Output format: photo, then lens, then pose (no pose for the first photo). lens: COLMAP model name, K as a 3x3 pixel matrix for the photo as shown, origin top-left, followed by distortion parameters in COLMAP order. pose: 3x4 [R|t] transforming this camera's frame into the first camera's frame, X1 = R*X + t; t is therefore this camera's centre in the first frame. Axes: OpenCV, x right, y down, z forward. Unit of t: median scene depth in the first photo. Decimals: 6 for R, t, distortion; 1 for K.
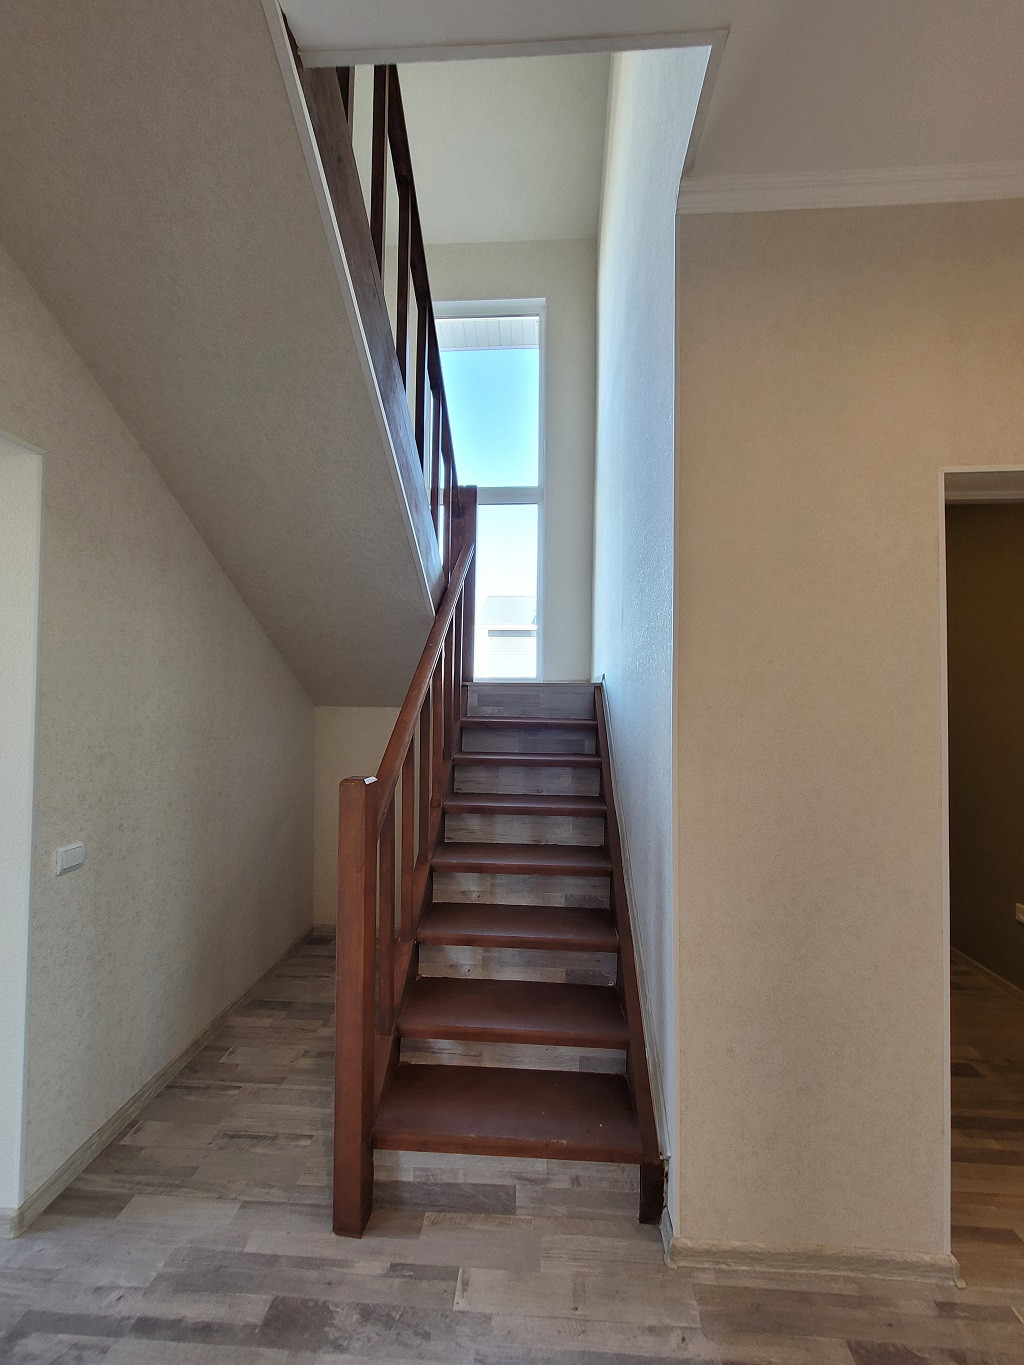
lens RADIAL K [[538.2, 0, 516.6], [0, 538.2, 689.2], [0, 0, 1]] dist [0.001892, 0.000519]
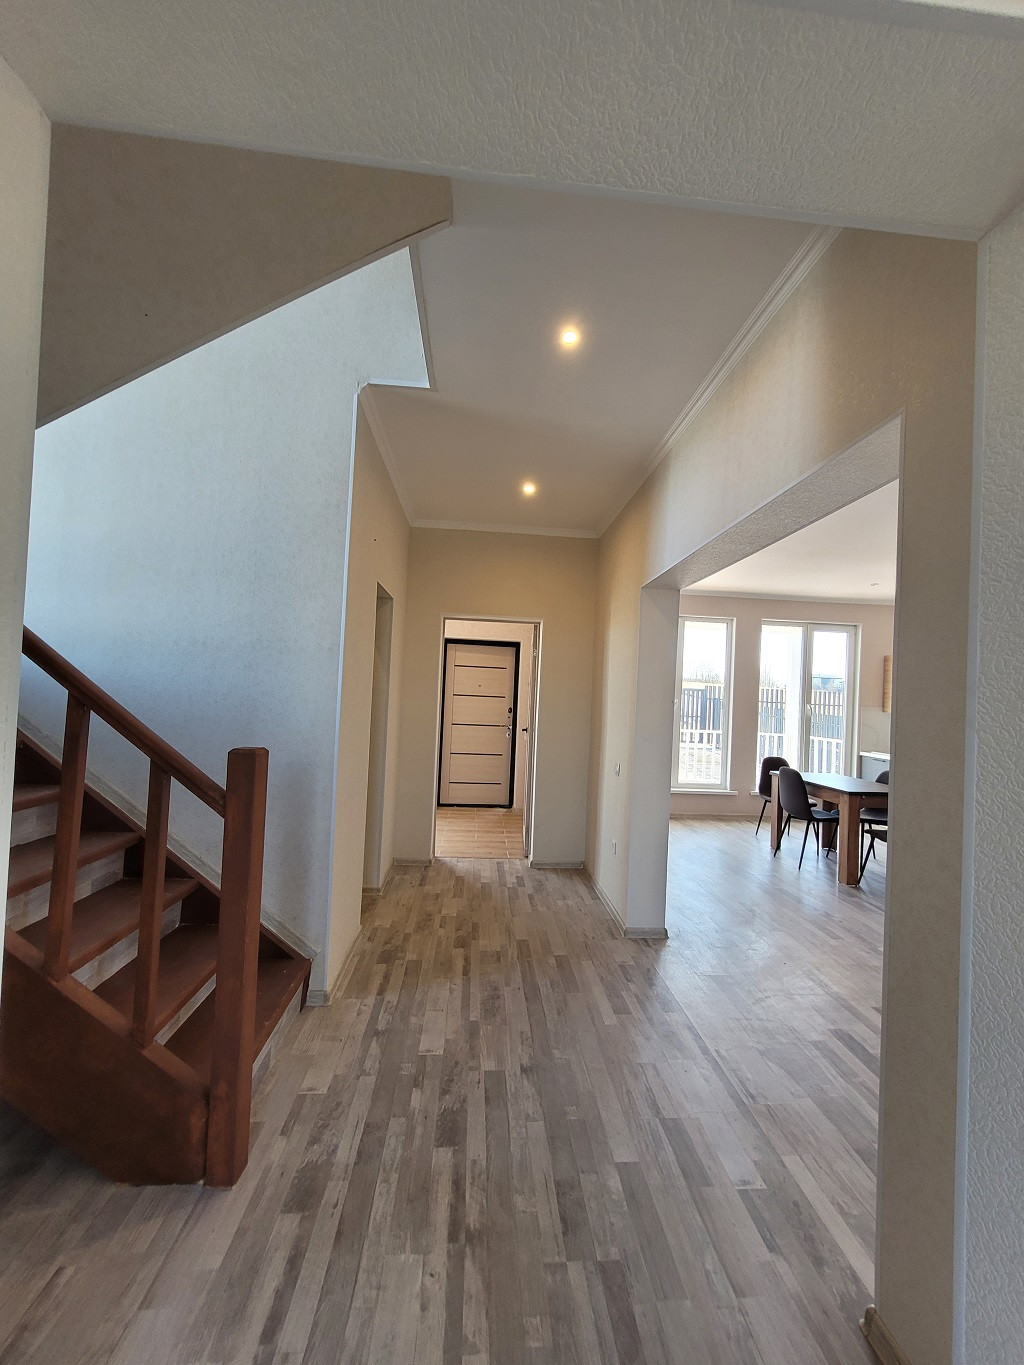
lens RADIAL K [[538.2, 0, 517.1], [0, 538.2, 681.9], [0, 0, 1]] dist [0.001892, 0.000519]
pose [[-0.132185, 0.010792, 0.991166, -1.567072], [-0.070631, 0.997296, -0.020278, 0.010779], [-0.988705, -0.072688, -0.131065, 0.708728]]
